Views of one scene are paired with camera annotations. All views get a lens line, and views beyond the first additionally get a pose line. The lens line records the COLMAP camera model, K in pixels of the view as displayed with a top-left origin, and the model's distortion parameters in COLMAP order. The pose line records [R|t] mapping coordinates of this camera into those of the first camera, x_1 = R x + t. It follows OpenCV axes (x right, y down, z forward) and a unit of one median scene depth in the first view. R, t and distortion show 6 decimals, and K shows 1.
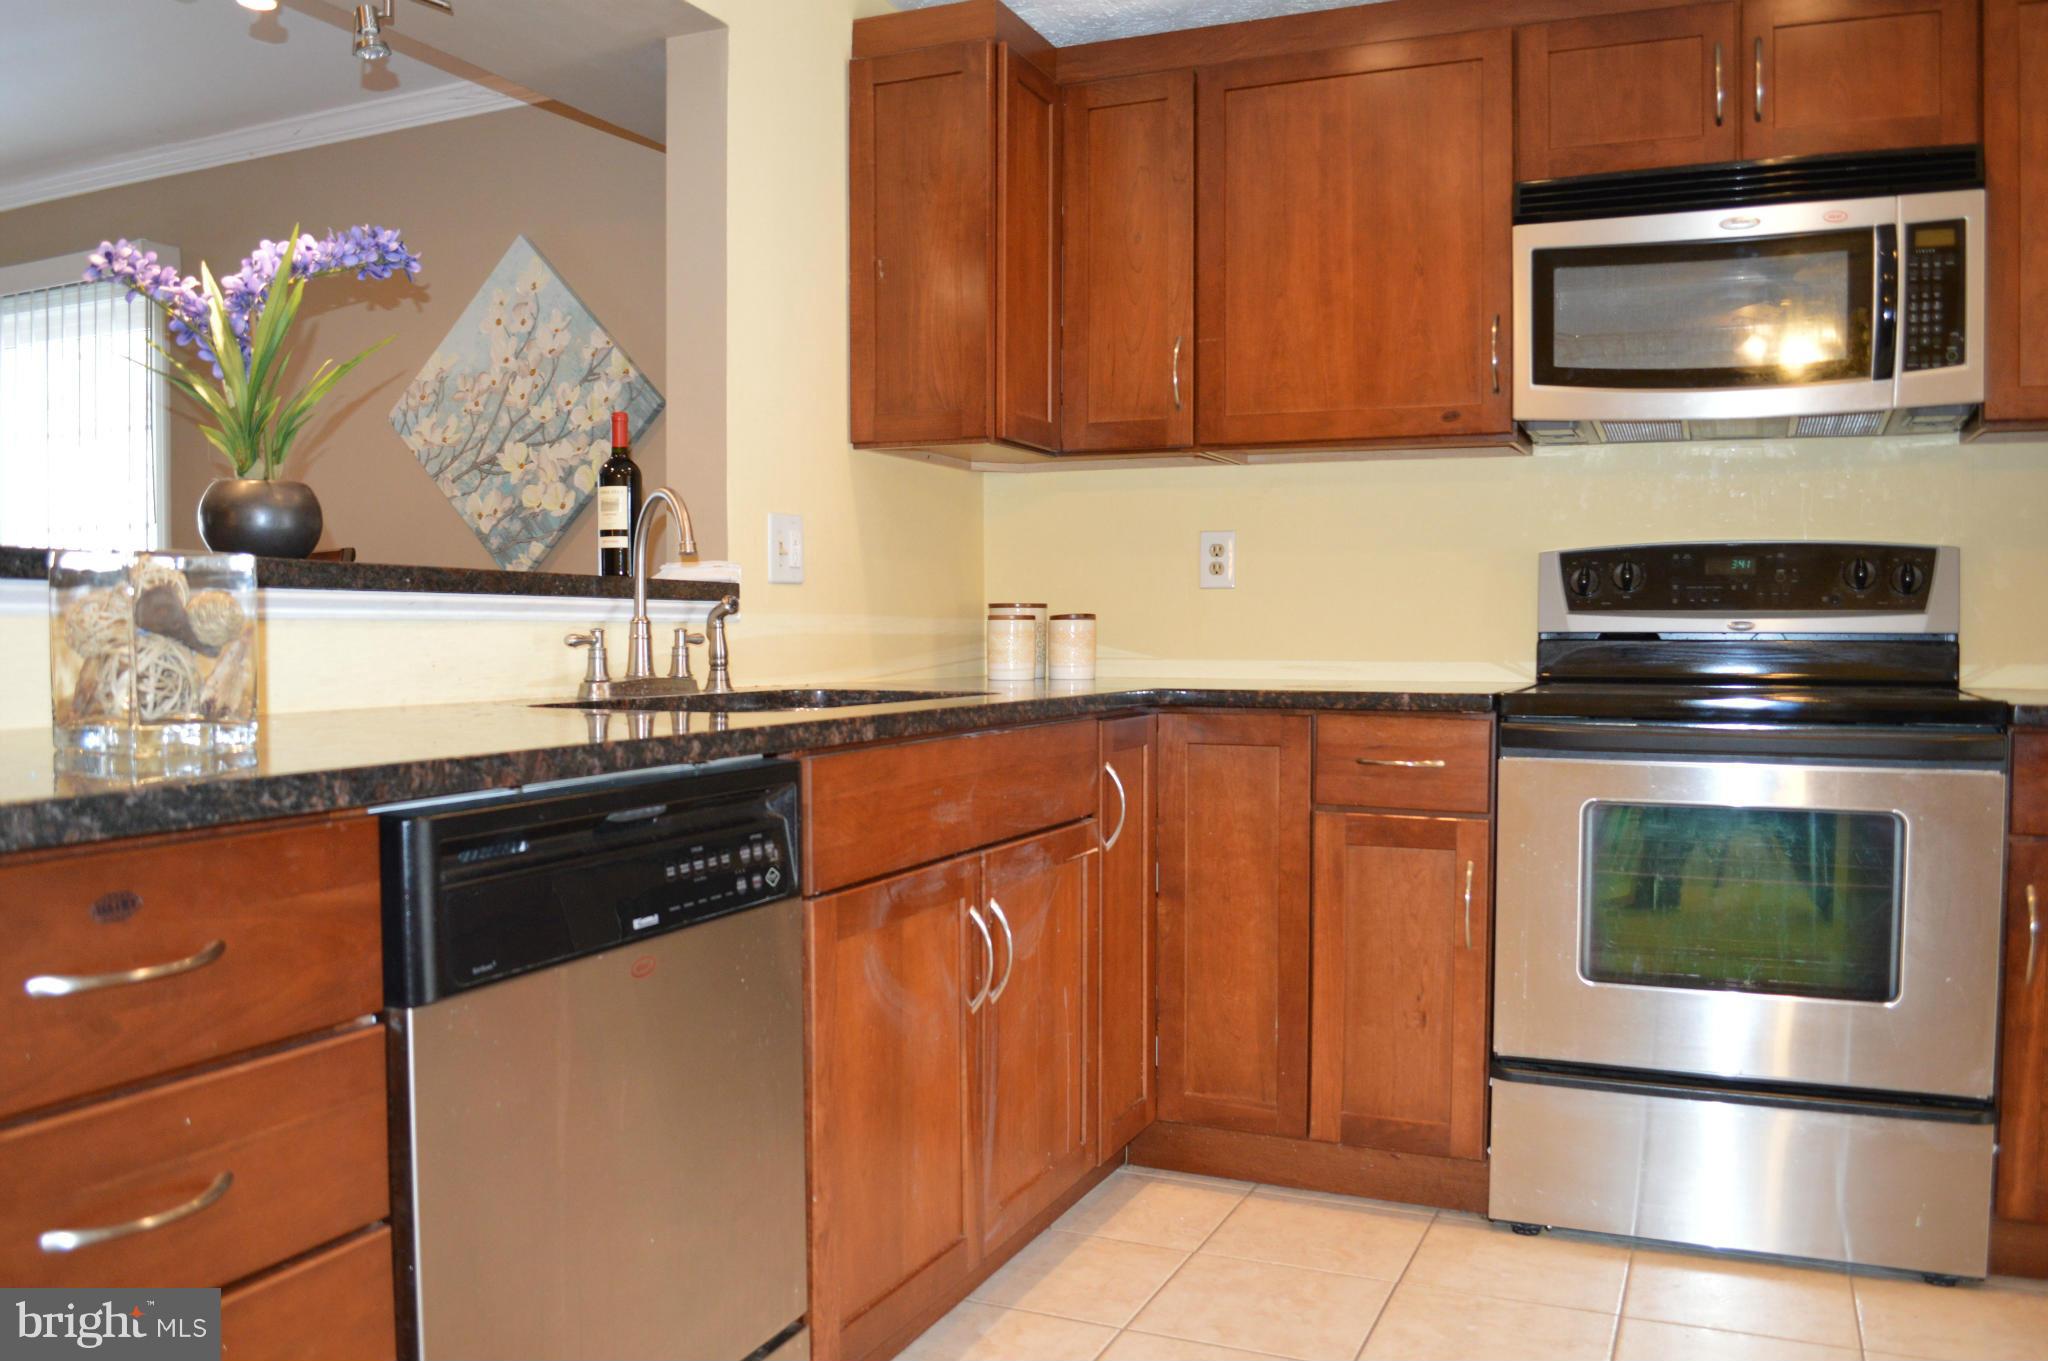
lens RADIAL K [[1621.6, 0, 1022.3], [0, 1621.6, 684.1], [0, 0, 1]] dist [-0.080963, 0.010682]
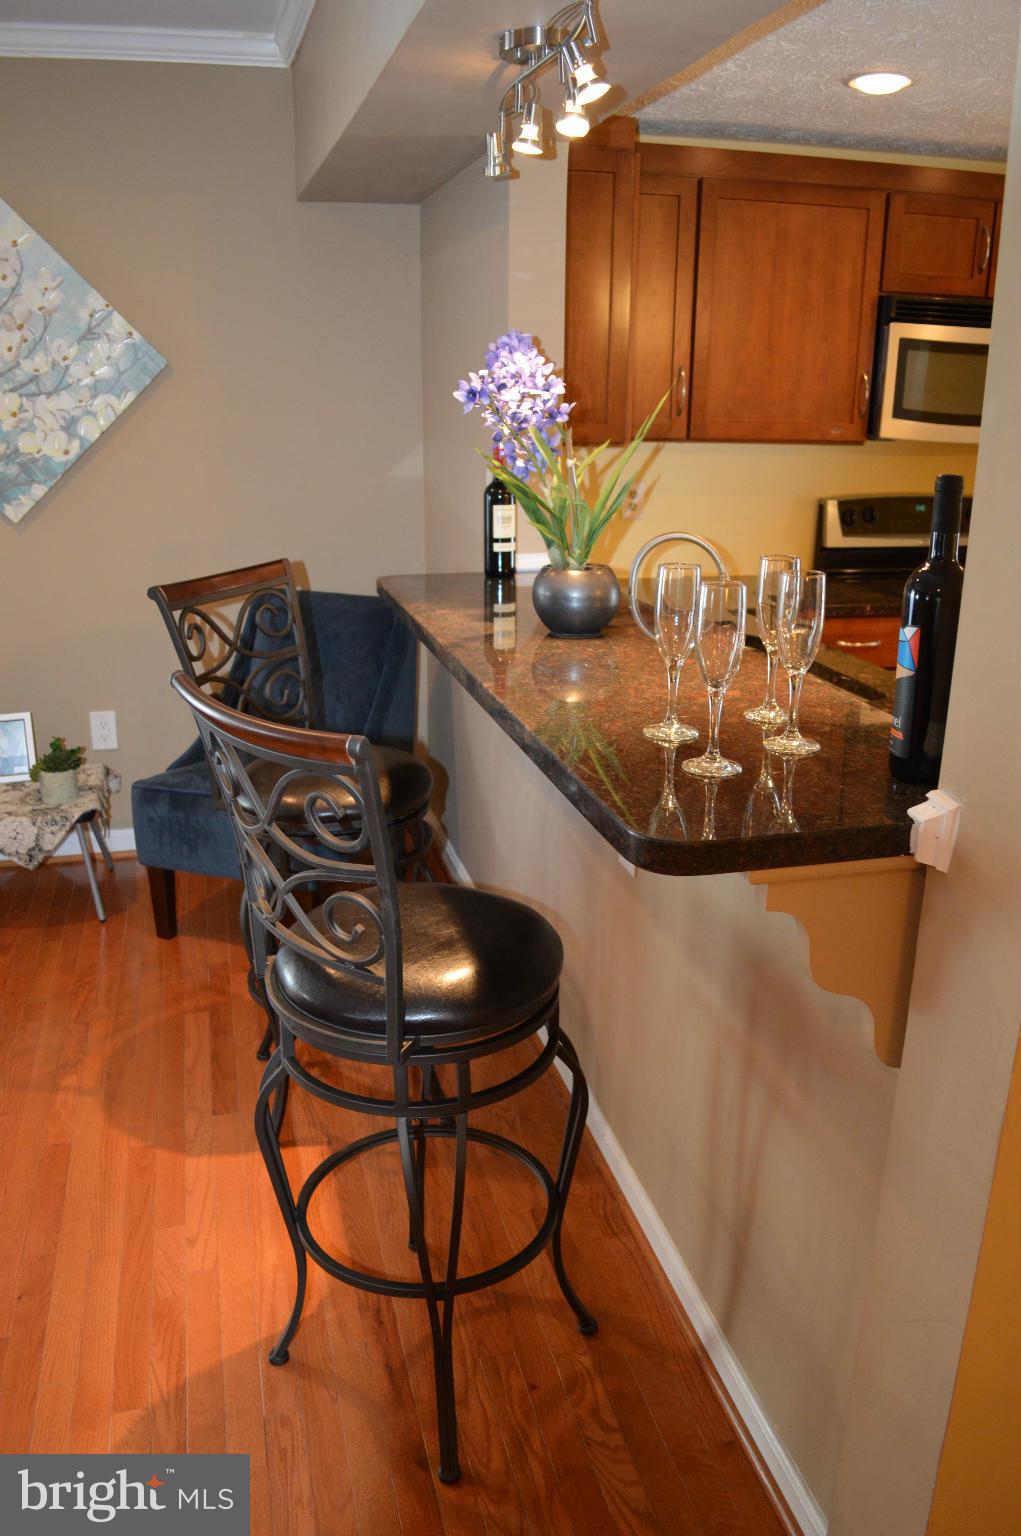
lens RADIAL K [[1216.2, 0, 508.6], [0, 1216.2, 768.3], [0, 0, 1]] dist [-0.080963, 0.010682]
pose [[0.788036, -0.176944, 0.589652, -0.861499], [0.014150, 0.962758, 0.269996, -0.178632], [-0.615466, -0.204423, 0.761192, 0.182244]]
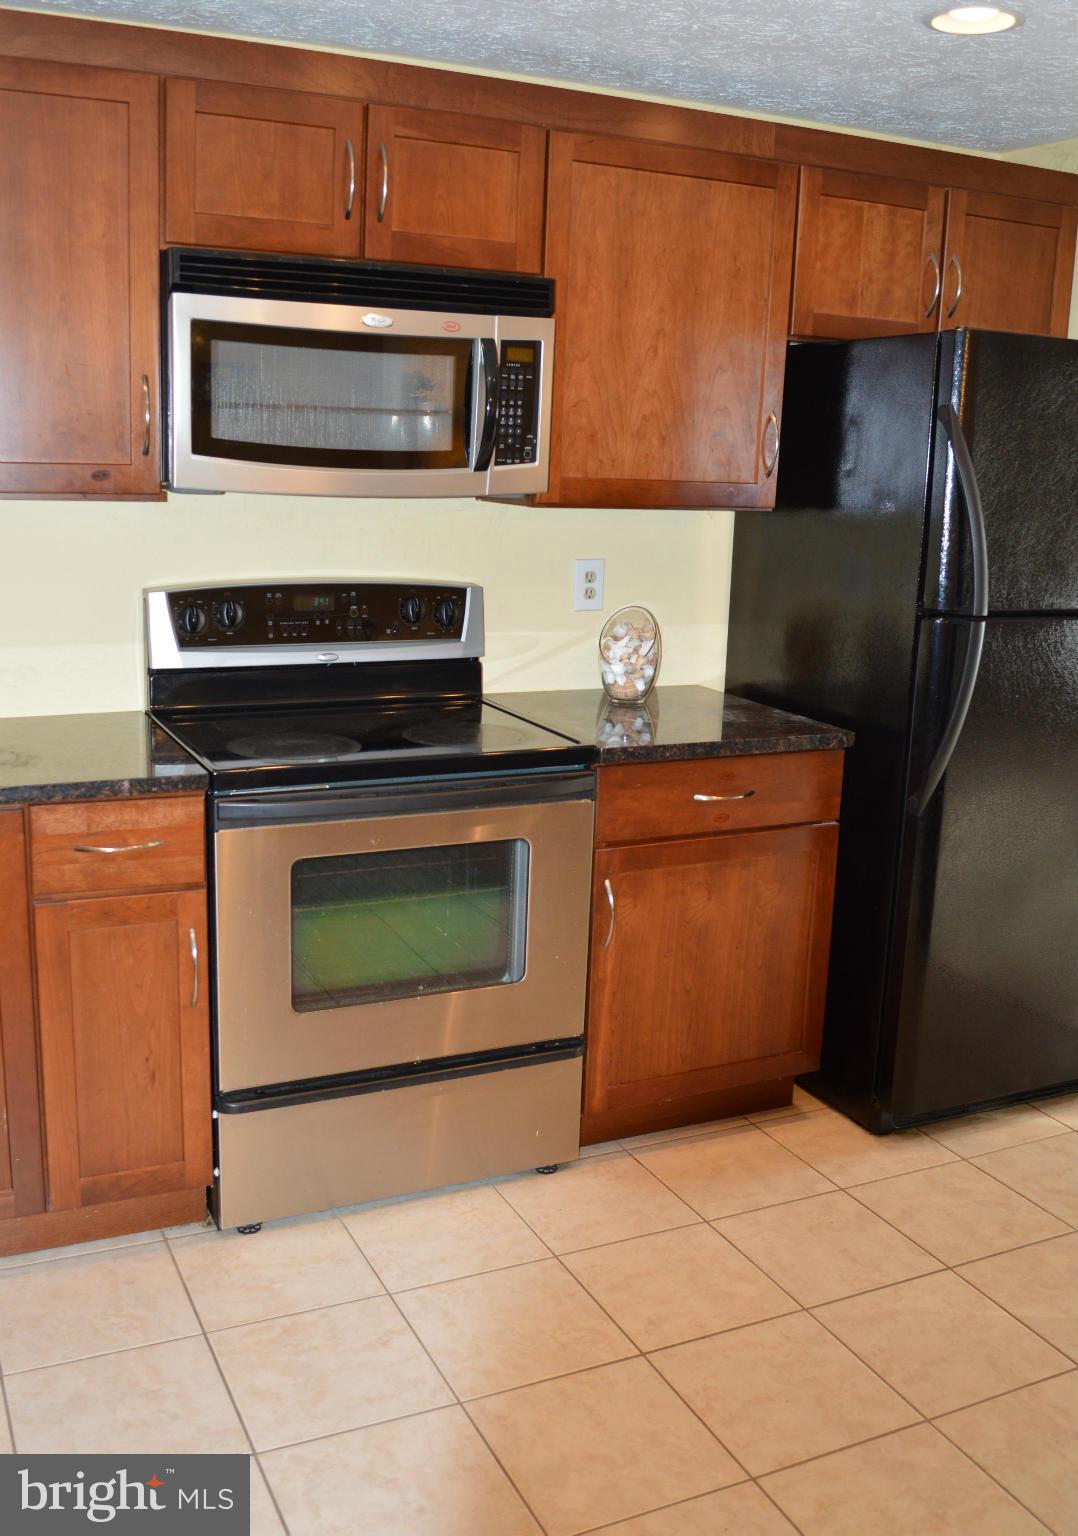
lens RADIAL K [[1435.1, 0, 533.1], [0, 1435.1, 757.2], [0, 0, 1]] dist [-0.074079, 0.000000]
pose [[0.654872, -0.136790, 0.743257, -0.244924], [-0.002222, 0.983130, 0.182895, -0.164546], [-0.755737, -0.121424, 0.643520, 0.226832]]
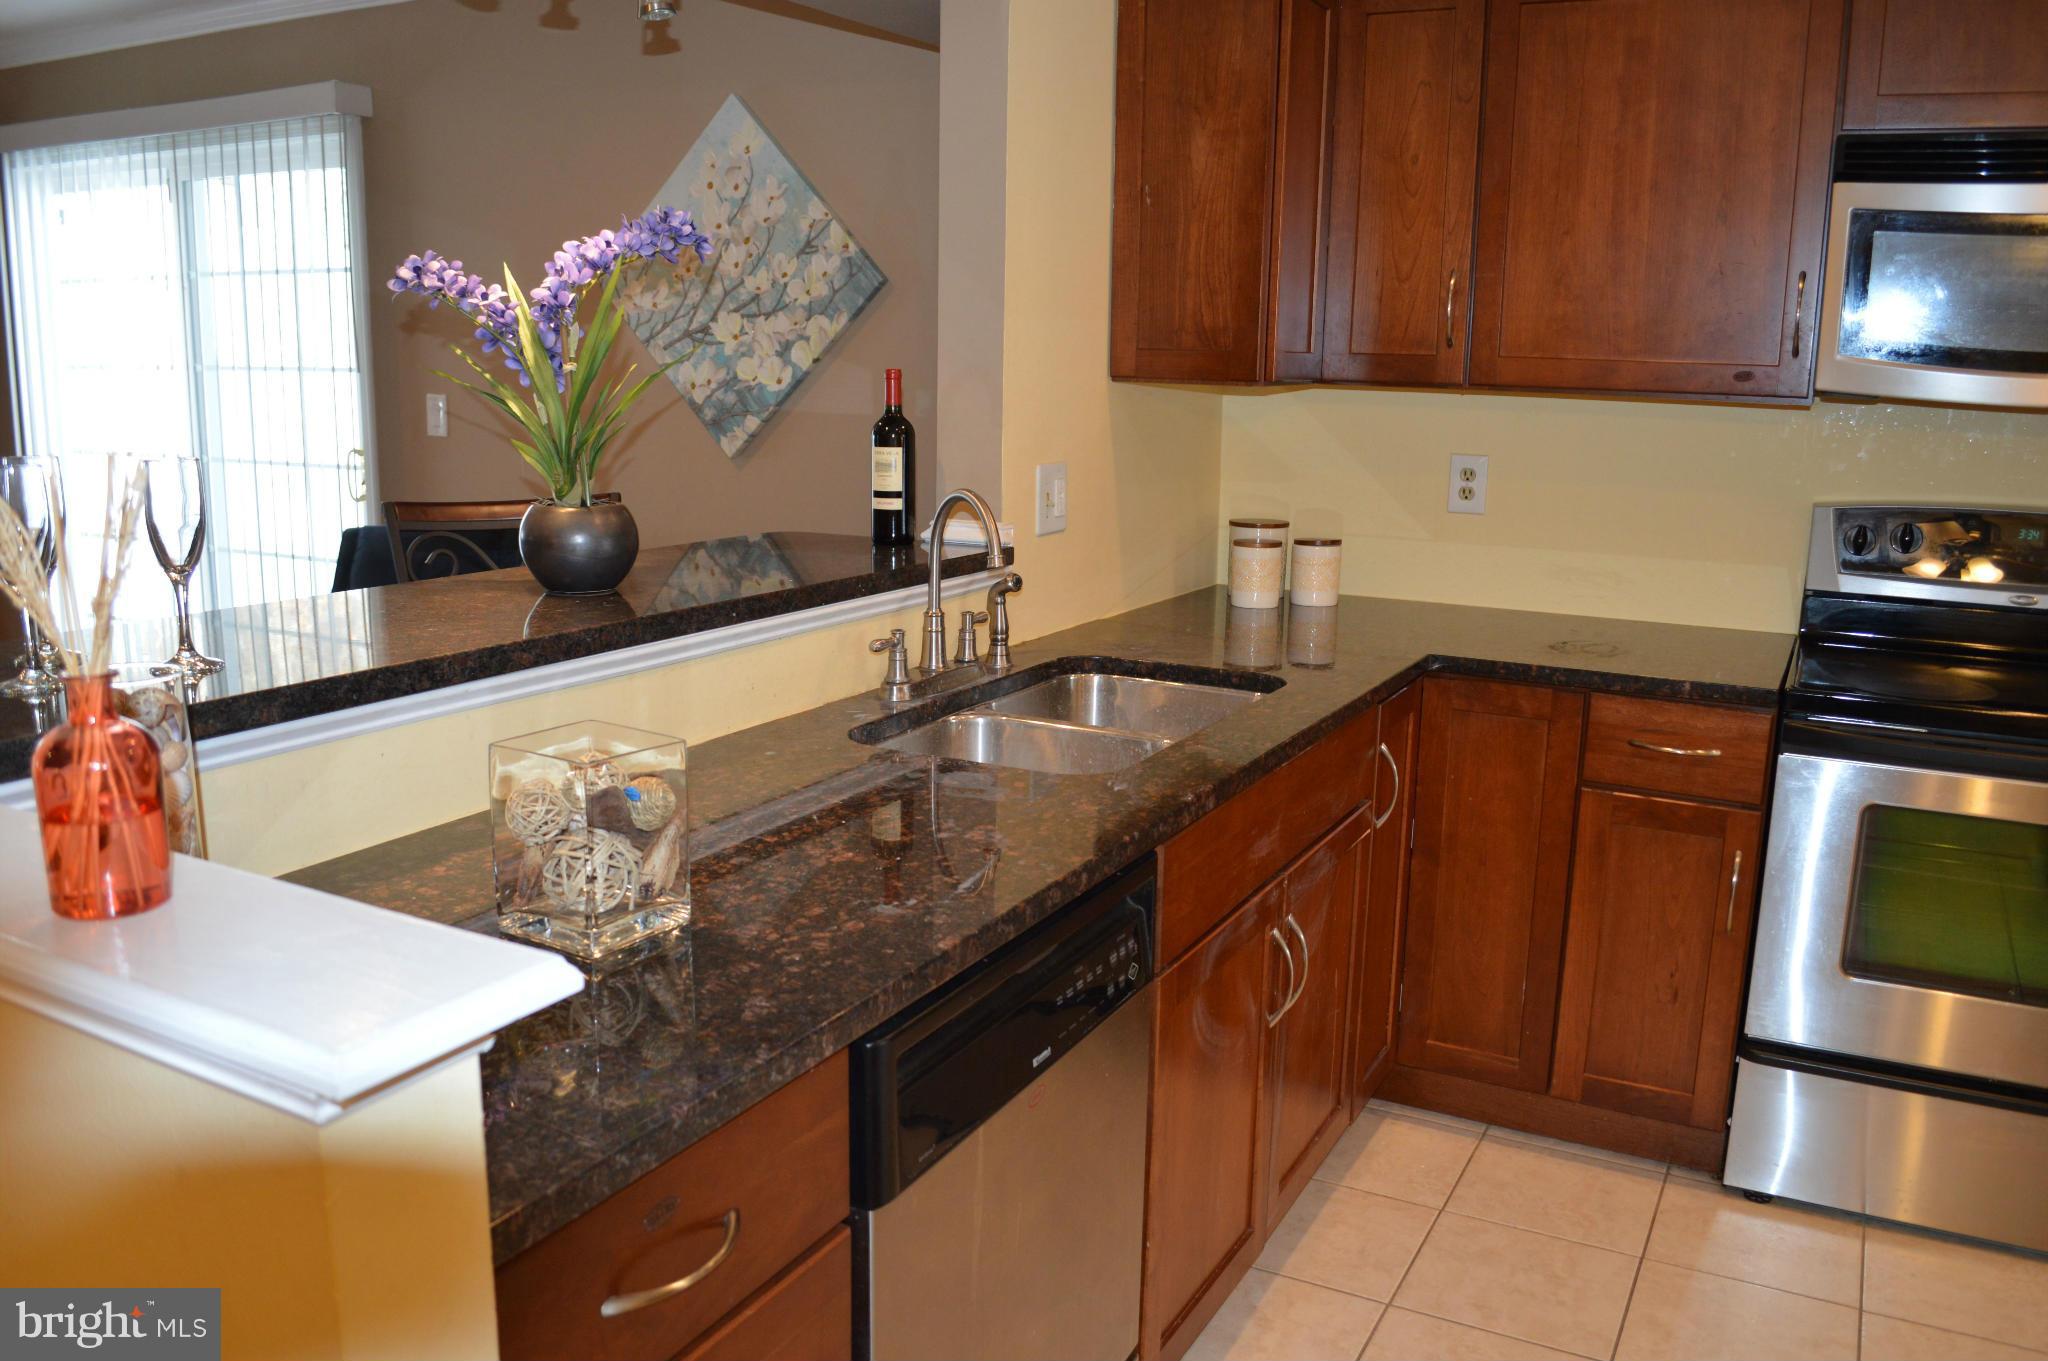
lens RADIAL K [[1621.6, 0, 1027.1], [0, 1621.6, 681.2], [0, 0, 1]] dist [-0.080963, 0.010682]
pose [[0.997608, 0.030514, -0.062032, -0.100200], [-0.020037, 0.986422, 0.163003, -0.139802], [0.066163, -0.161370, 0.984674, 0.009344]]
